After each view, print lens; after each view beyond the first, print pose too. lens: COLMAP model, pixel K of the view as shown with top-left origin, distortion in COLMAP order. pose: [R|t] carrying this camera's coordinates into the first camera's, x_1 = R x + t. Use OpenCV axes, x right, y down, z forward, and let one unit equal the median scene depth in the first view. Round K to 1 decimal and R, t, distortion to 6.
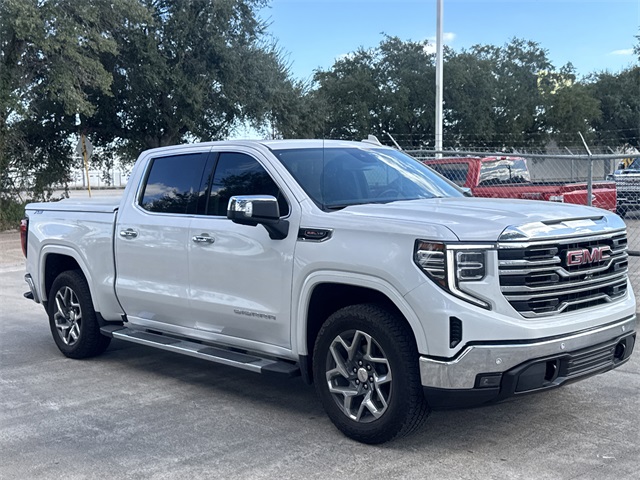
lens RADIAL K [[826.0, 0, 320.0], [0, 826.0, 240.0], [0, 0, 1]] dist [0.267151, -0.722225]
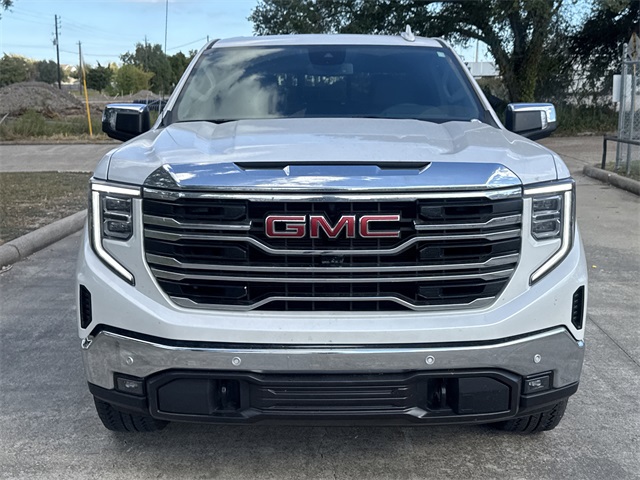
lens RADIAL K [[826.0, 0, 320.0], [0, 826.0, 240.0], [0, 0, 1]] dist [0.267151, -0.722225]
pose [[0.727029, 0.143834, -0.671372, 0.755303], [-0.066665, 0.987979, 0.139472, -0.056665], [0.683363, -0.056643, 0.727878, 0.605663]]
